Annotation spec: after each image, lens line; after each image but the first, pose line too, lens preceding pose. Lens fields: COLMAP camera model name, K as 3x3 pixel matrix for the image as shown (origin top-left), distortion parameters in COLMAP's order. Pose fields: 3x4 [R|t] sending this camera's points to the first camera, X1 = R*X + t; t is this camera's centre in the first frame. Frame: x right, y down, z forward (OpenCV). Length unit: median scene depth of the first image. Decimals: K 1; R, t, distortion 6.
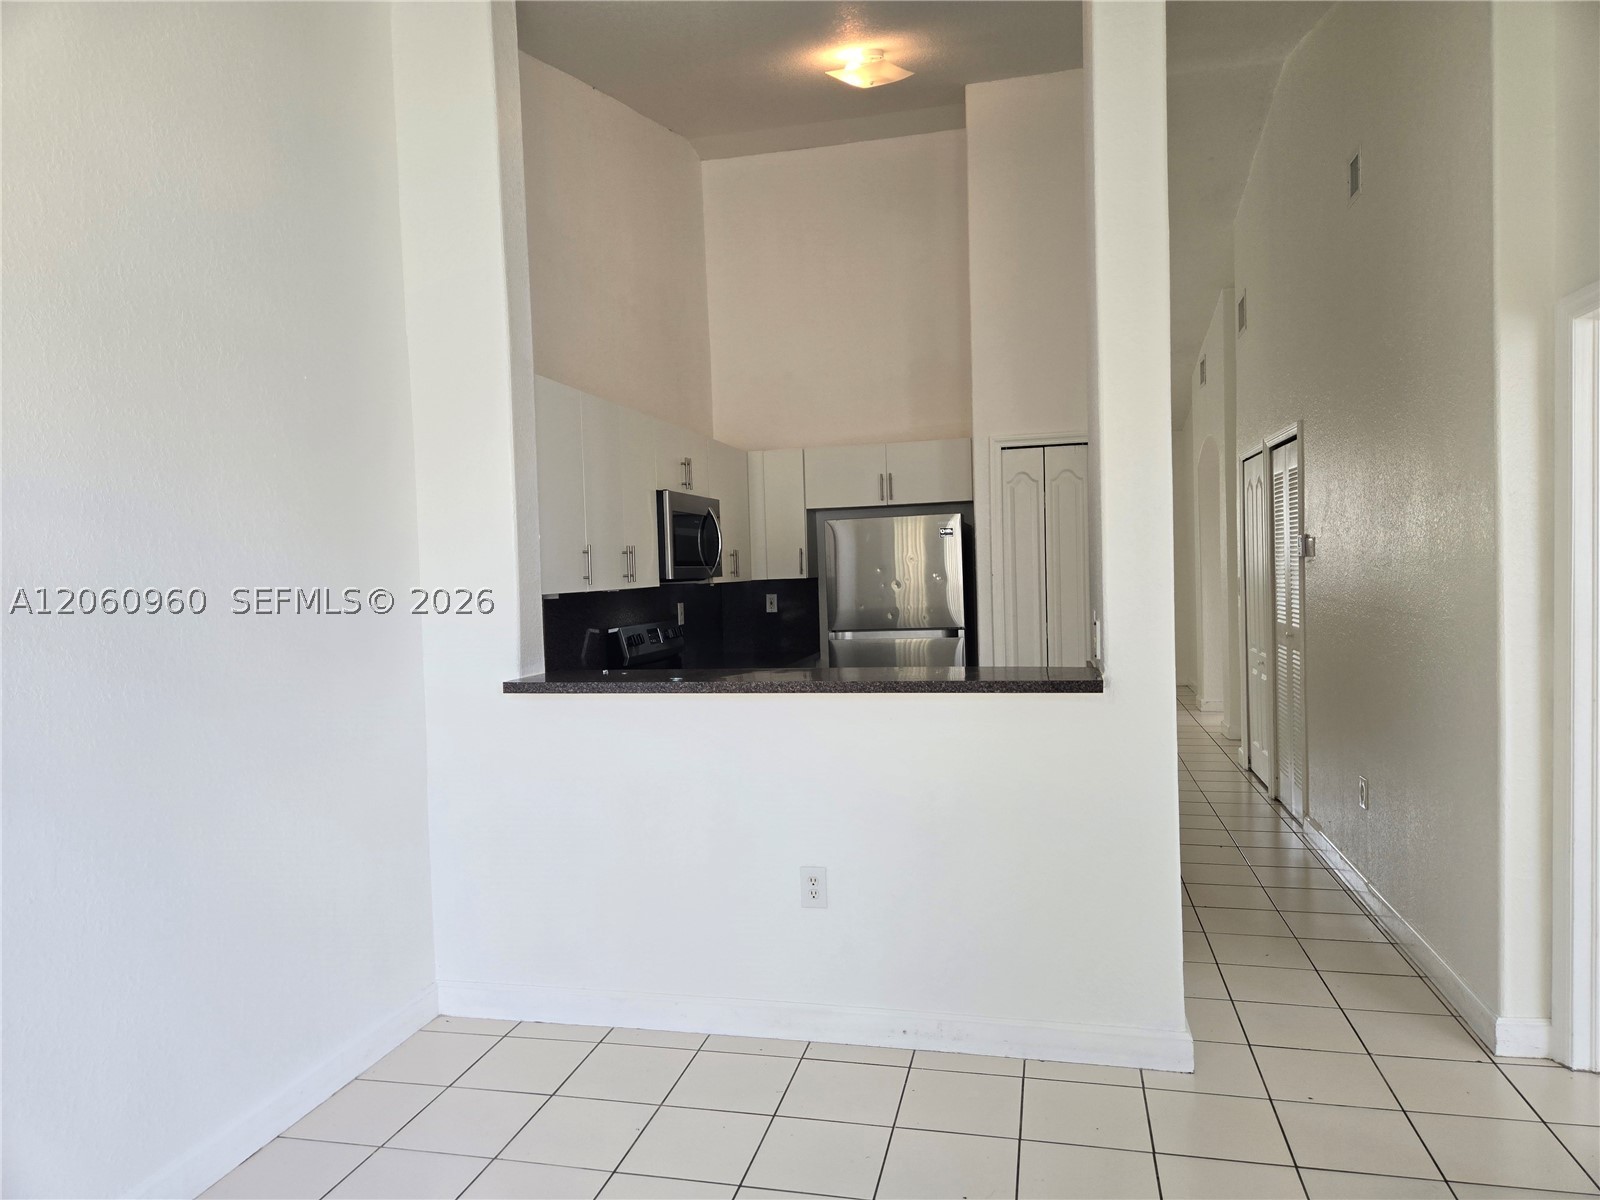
lens RADIAL K [[1078.1, 0, 798.9], [0, 1078.1, 608.4], [0, 0, 1]] dist [0.062236, -0.056586]
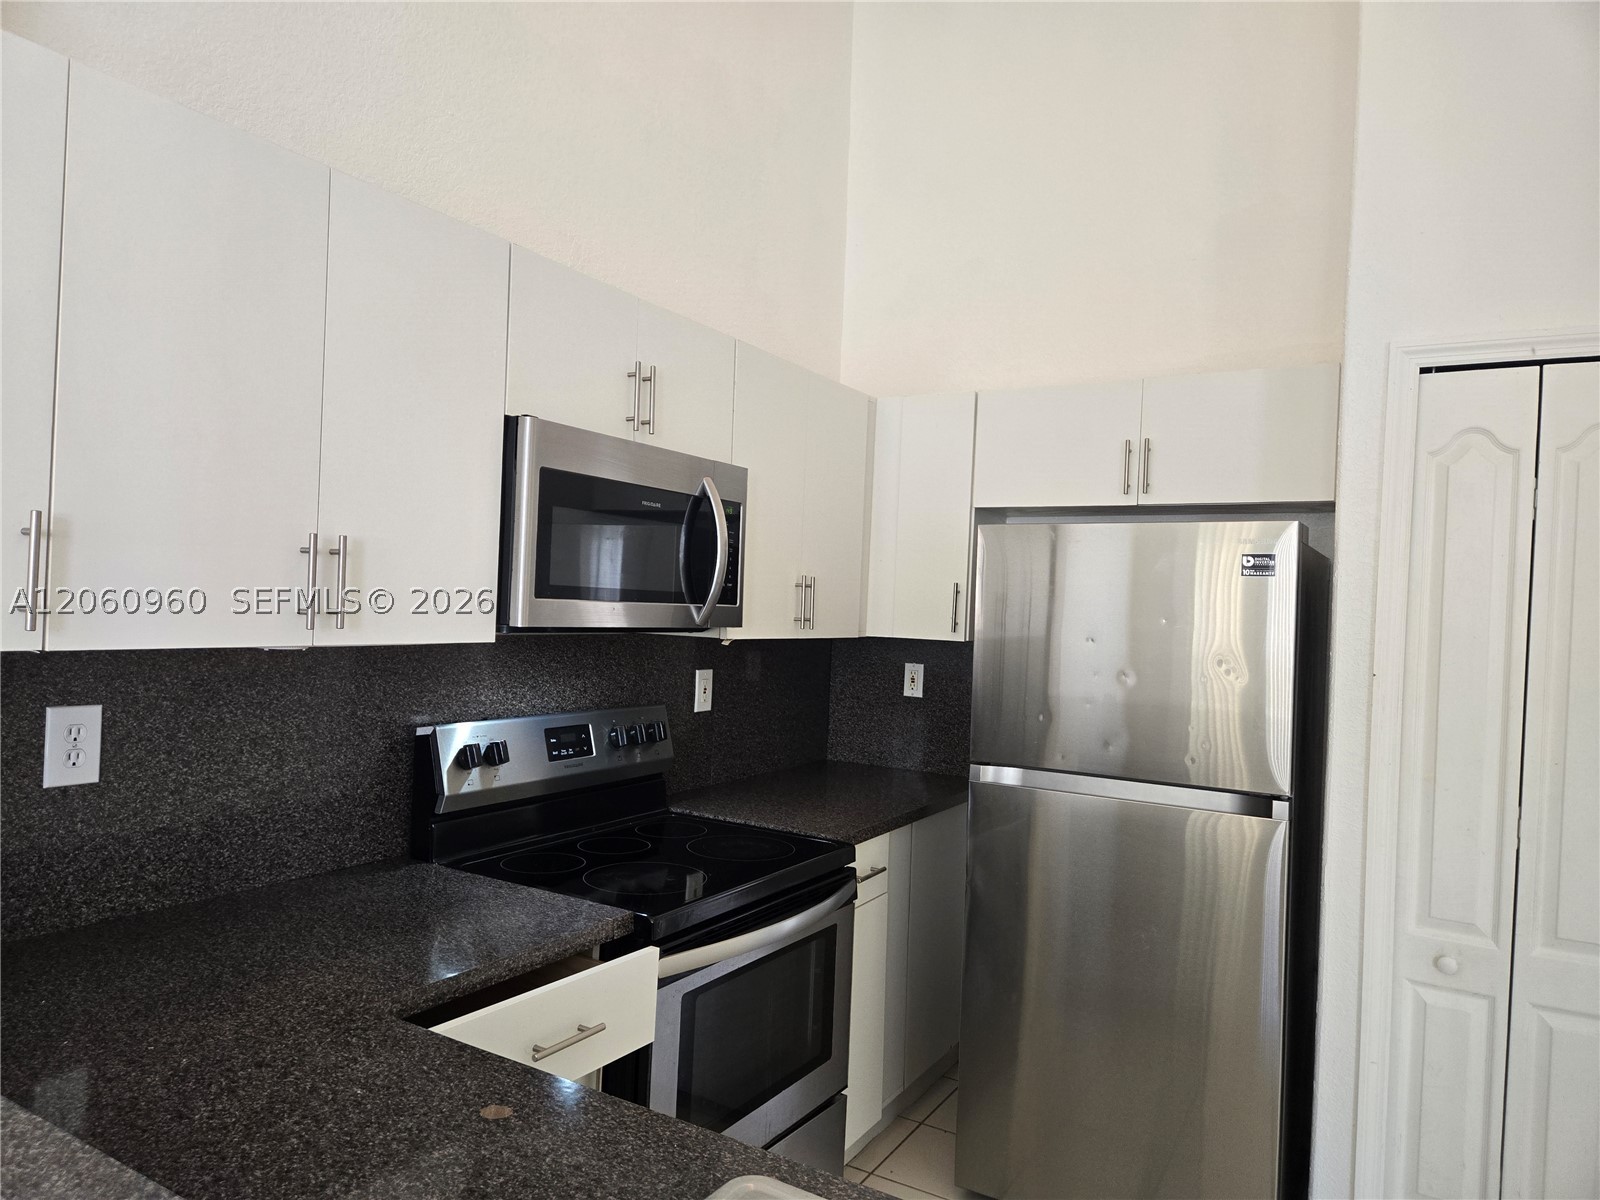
lens RADIAL K [[1078.1, 0, 800.1], [0, 1078.1, 598.4], [0, 0, 1]] dist [0.062236, -0.056586]
pose [[0.953854, 0.070593, -0.291855, 0.090024], [-0.082498, 0.996179, -0.028671, -0.029972], [0.288716, 0.051425, 0.956033, 0.537756]]
